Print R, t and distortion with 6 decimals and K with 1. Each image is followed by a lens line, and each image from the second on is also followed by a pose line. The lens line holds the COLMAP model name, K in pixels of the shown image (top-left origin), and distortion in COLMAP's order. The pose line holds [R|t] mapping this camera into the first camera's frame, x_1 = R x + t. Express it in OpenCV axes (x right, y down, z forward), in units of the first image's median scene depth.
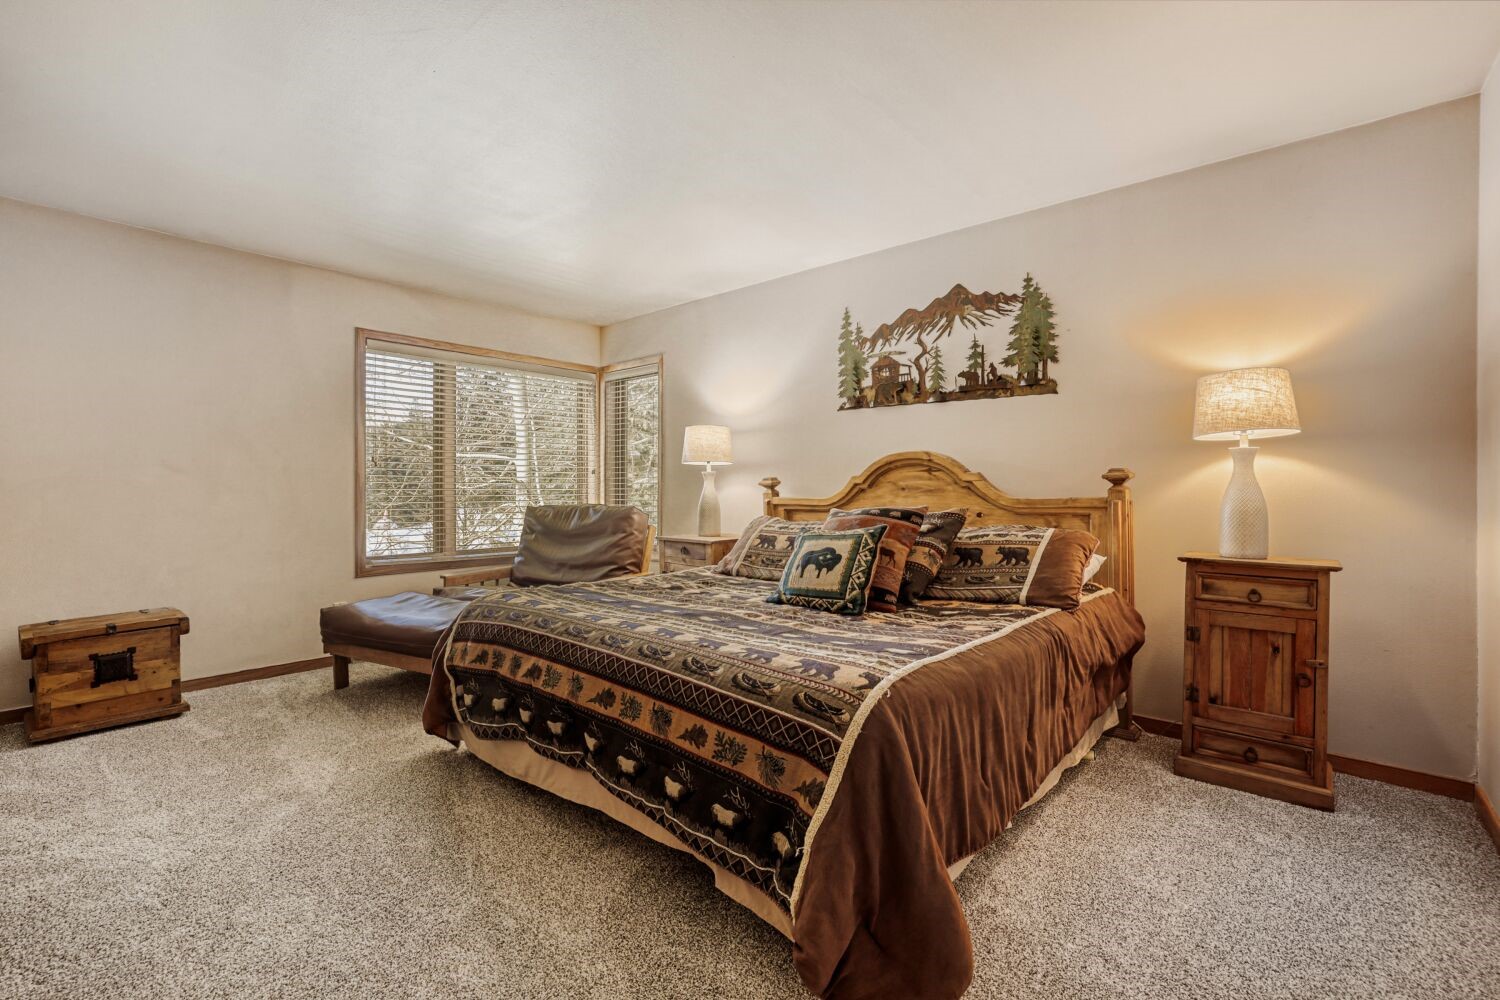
lens RADIAL K [[653.9, 0, 736.1], [0, 653.9, 490.0], [0, 0, 1]] dist [-0.002864, -0.000105]
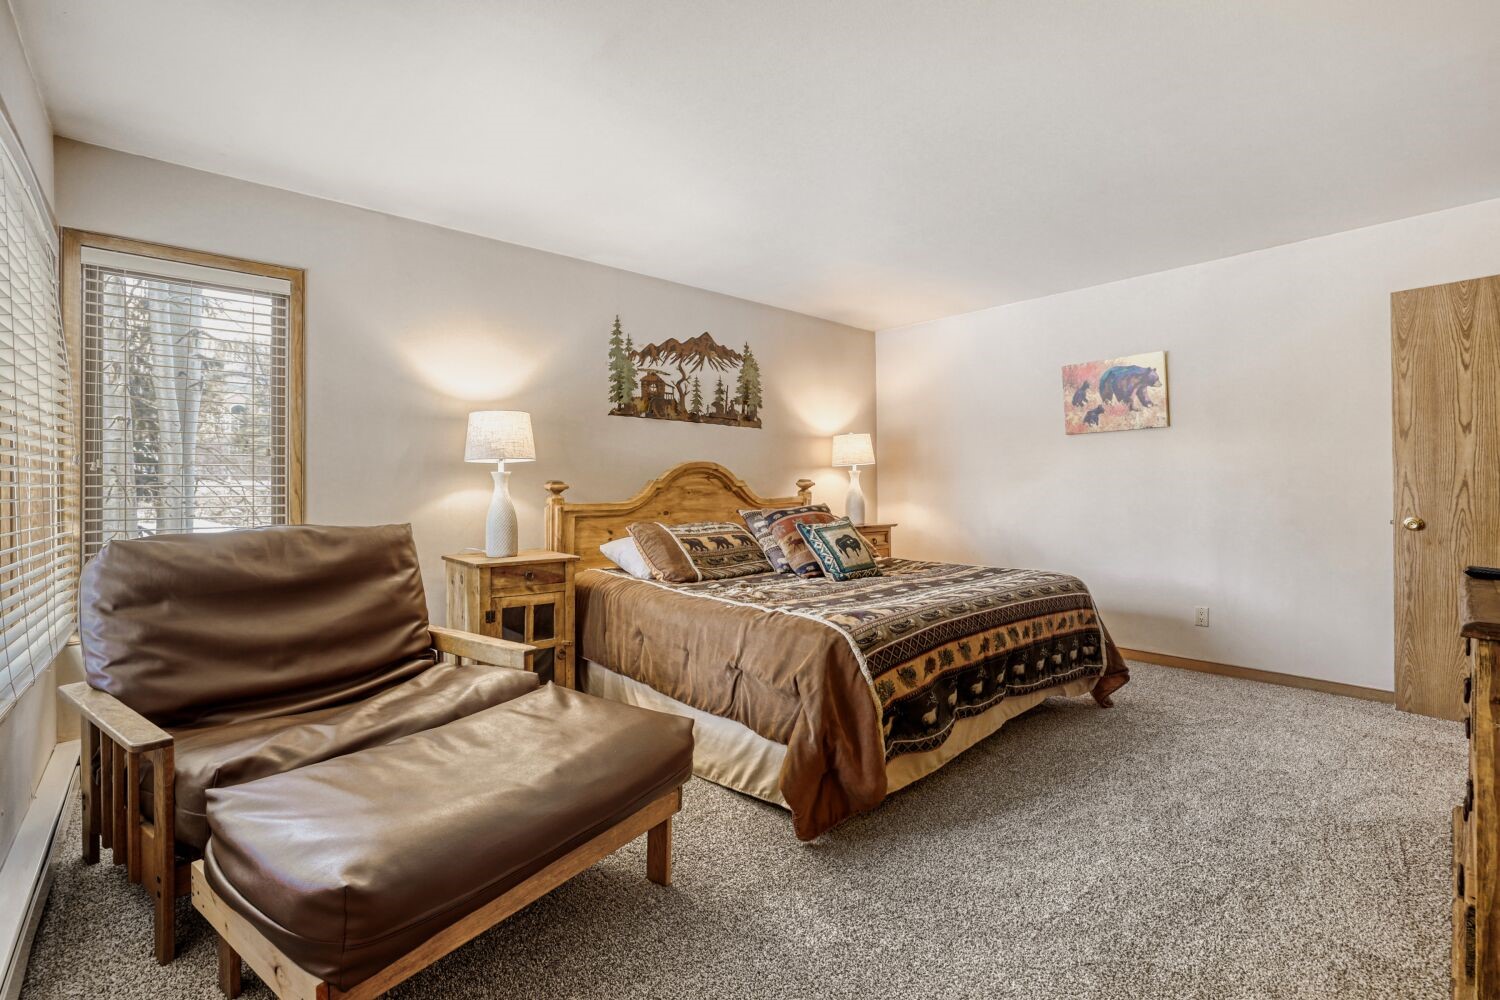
lens RADIAL K [[653.9, 0, 734.5], [0, 653.9, 495.2], [0, 0, 1]] dist [-0.002864, -0.000105]
pose [[0.145498, -0.004444, 0.989348, -0.884125], [0.013588, 0.999905, 0.002493, 0.001163], [-0.989265, 0.013080, 0.145545, 0.735755]]
